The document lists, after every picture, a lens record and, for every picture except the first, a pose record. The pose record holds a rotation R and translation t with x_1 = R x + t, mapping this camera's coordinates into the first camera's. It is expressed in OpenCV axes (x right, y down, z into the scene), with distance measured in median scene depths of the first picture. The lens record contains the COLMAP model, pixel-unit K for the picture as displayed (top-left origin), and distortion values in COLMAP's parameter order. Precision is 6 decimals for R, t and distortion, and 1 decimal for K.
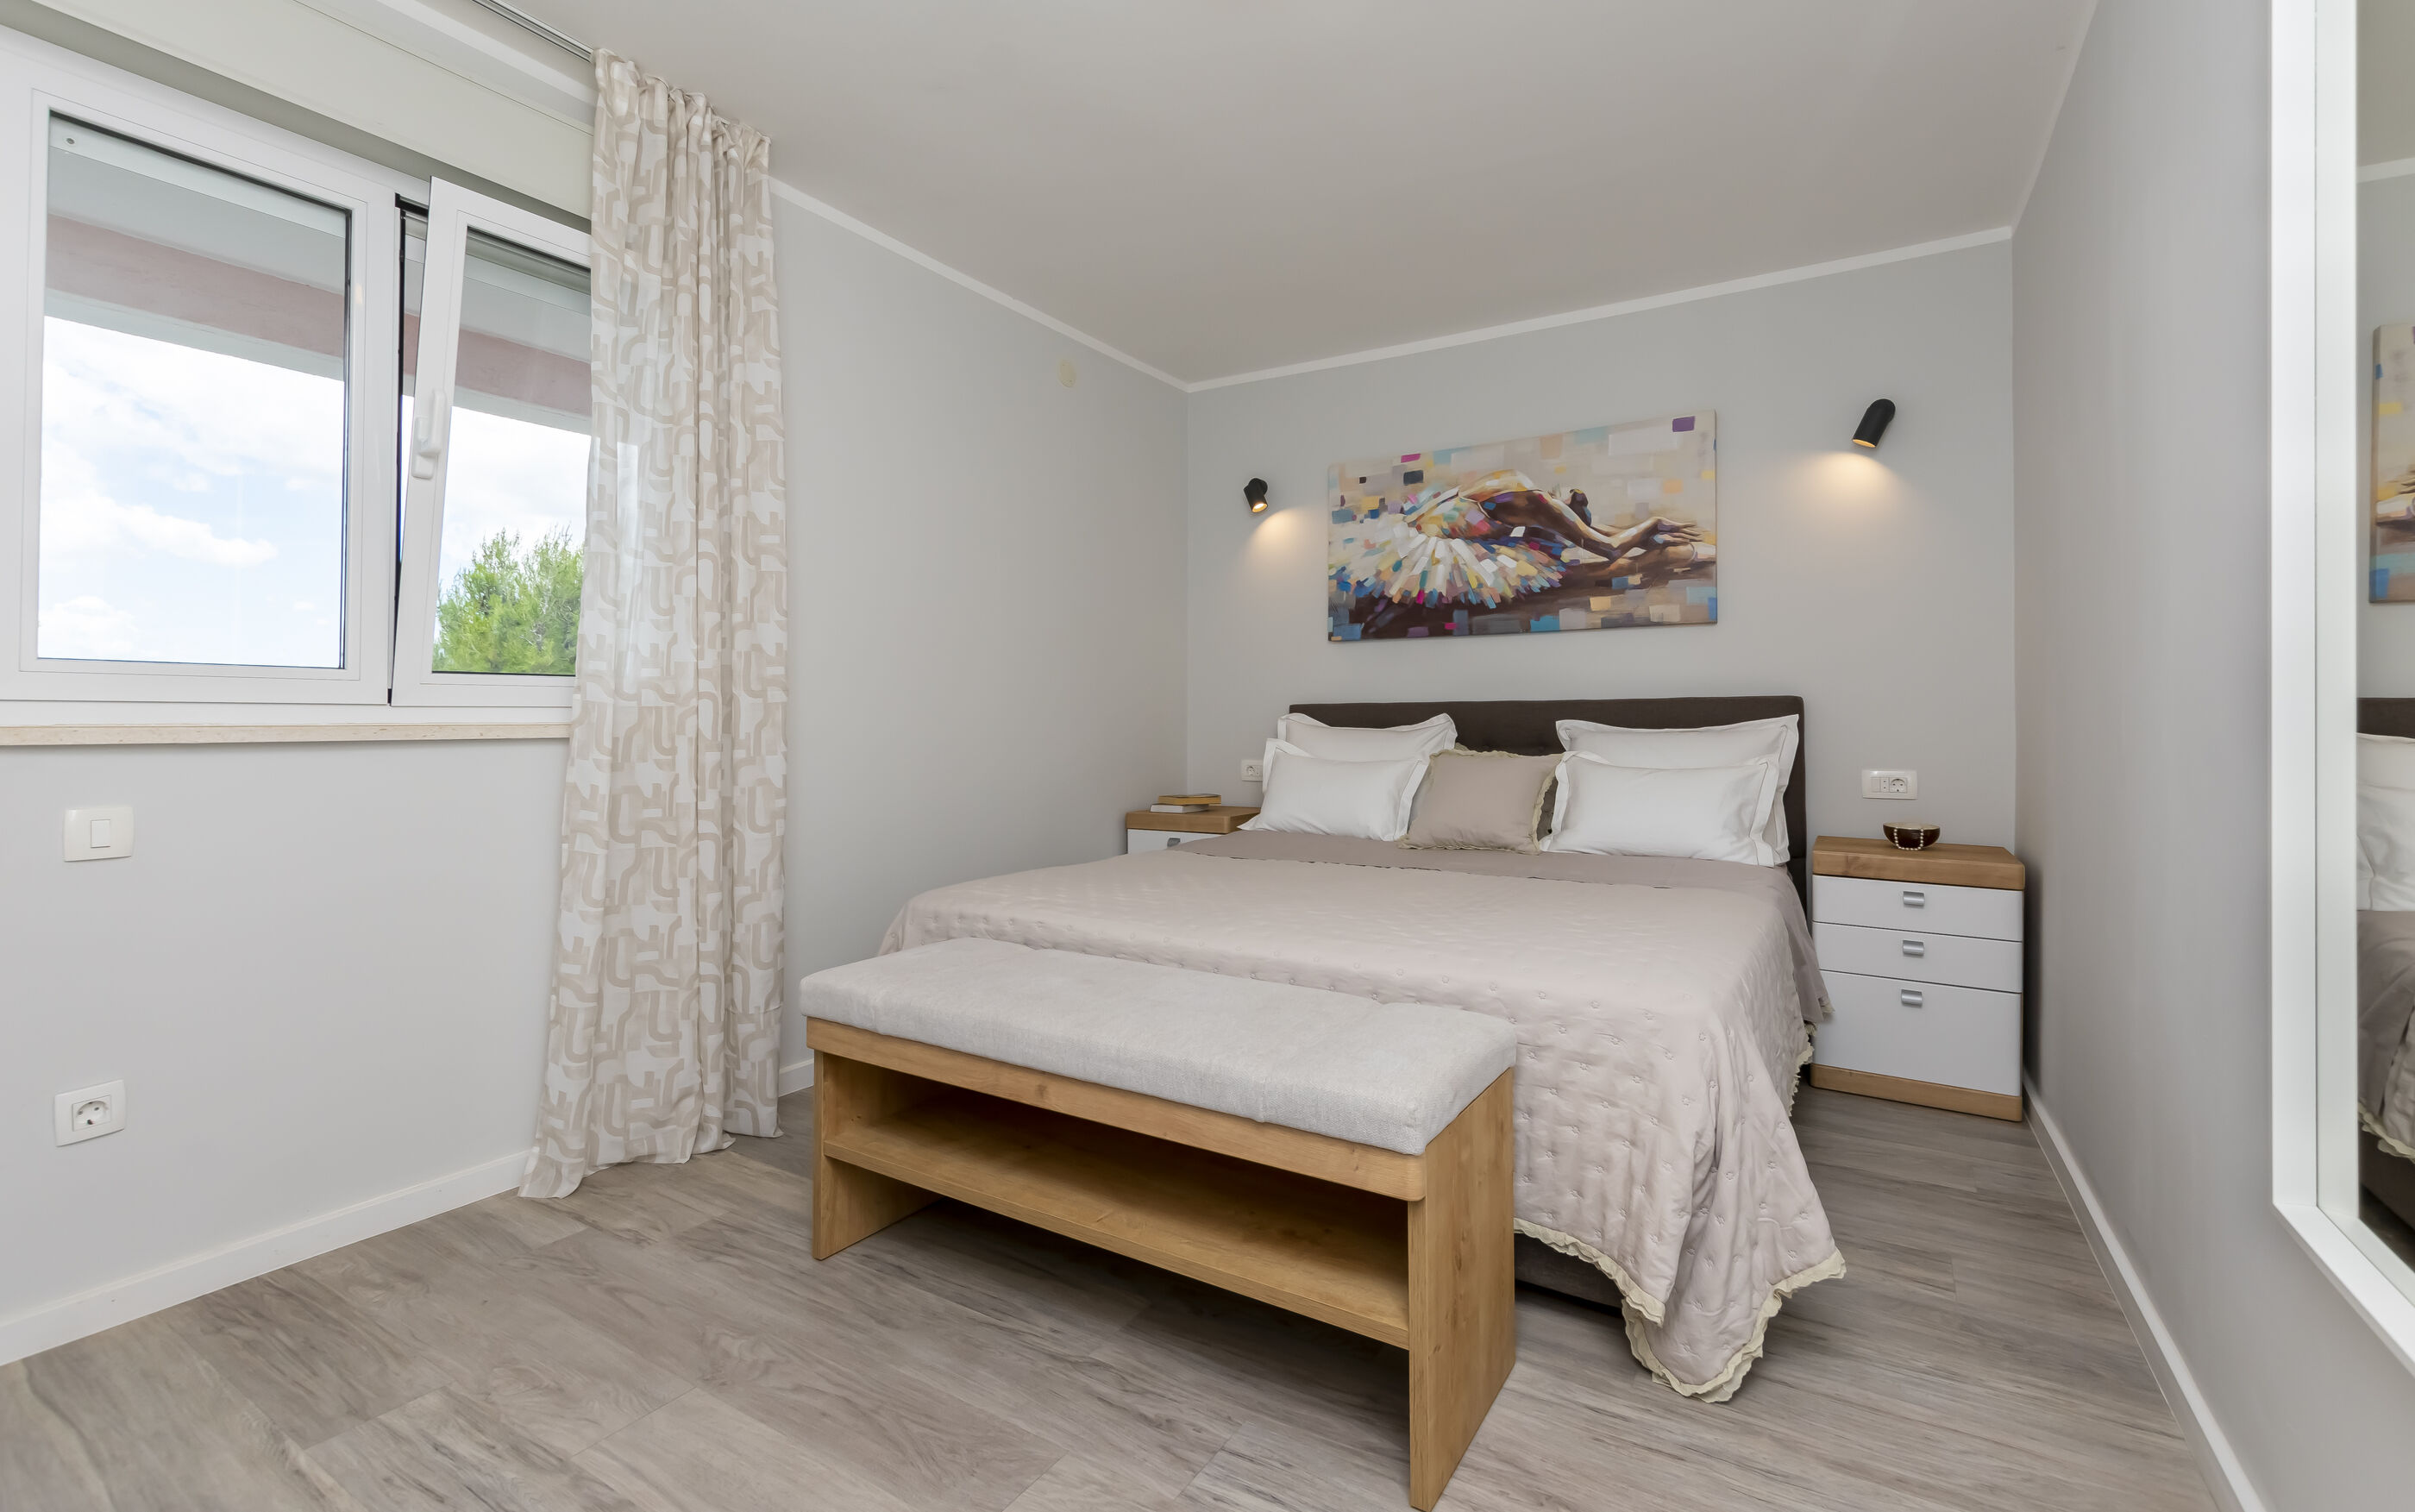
lens RADIAL K [[1061.2, 0, 1206.1], [0, 1061.2, 713.7], [0, 0, 1]] dist [0.002755, 0.000155]
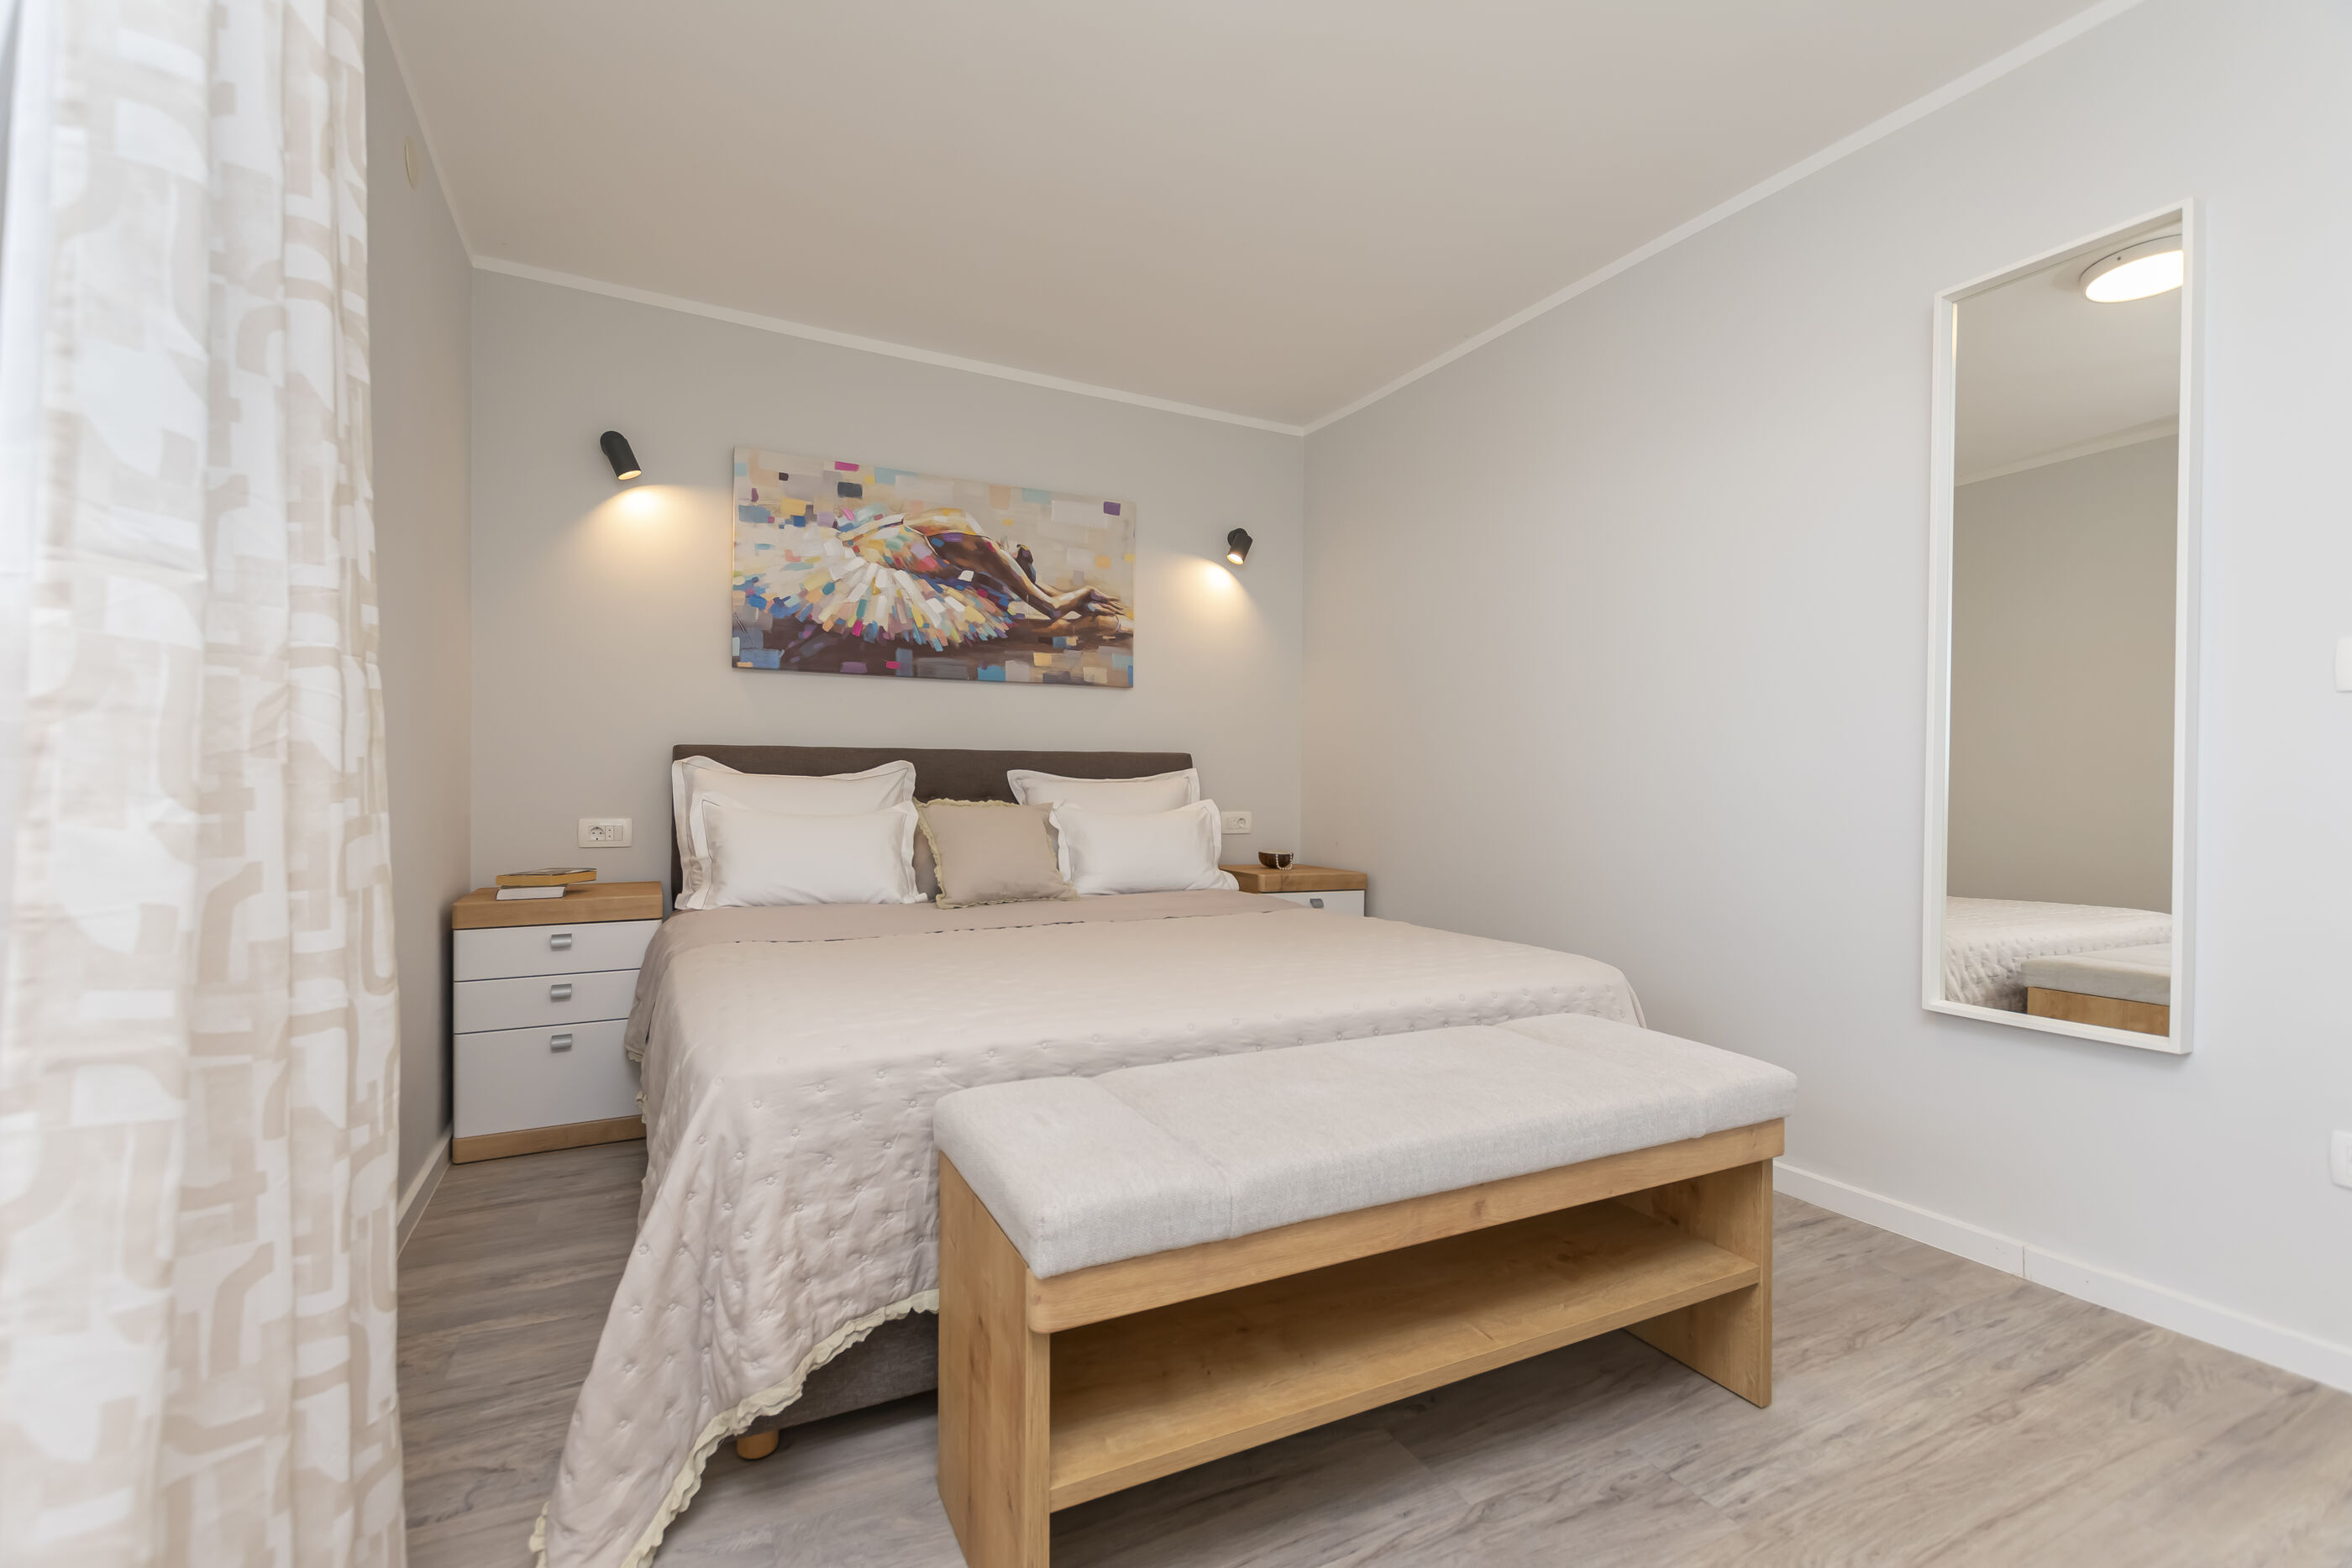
lens RADIAL K [[1019.0, 0, 1172.5], [0, 1019.0, 799.1], [0, 0, 1]] dist [-0.001049, -0.000071]
pose [[0.520773, -0.006693, 0.853669, -0.403149], [-0.012962, 0.999792, 0.015745, 0.015896], [-0.853597, -0.019265, 0.520578, 0.348062]]
